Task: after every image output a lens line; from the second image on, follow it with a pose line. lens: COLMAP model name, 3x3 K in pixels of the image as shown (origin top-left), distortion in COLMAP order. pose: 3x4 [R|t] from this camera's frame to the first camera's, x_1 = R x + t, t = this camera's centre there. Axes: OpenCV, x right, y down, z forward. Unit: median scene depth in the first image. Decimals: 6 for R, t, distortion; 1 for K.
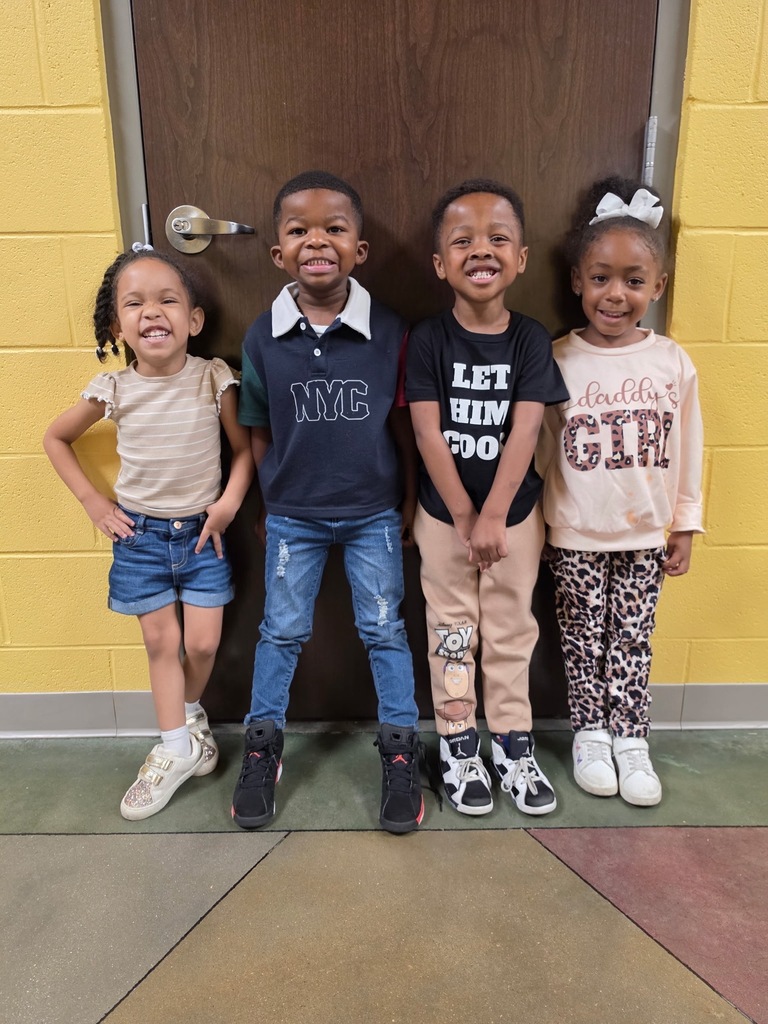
lens RADIAL K [[774.7, 0, 384.0], [0, 774.7, 512.0], [0, 0, 1]] dist [0.033332, -0.069290]
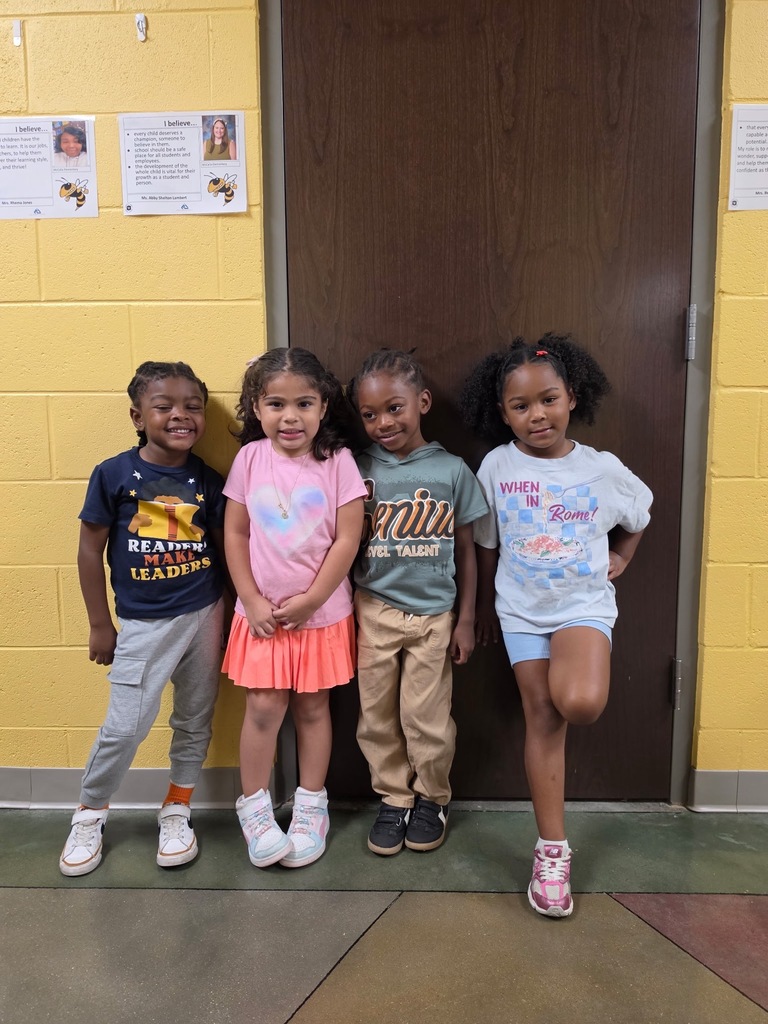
lens RADIAL K [[740.3, 0, 384.0], [0, 740.3, 512.0], [0, 0, 1]] dist [0.045386, -0.055682]
pose [[0.999029, 0.003840, -0.043888, -0.101031], [-0.009788, 0.990642, -0.136135, -0.000179], [0.042954, 0.136433, 0.989718, -0.186355]]
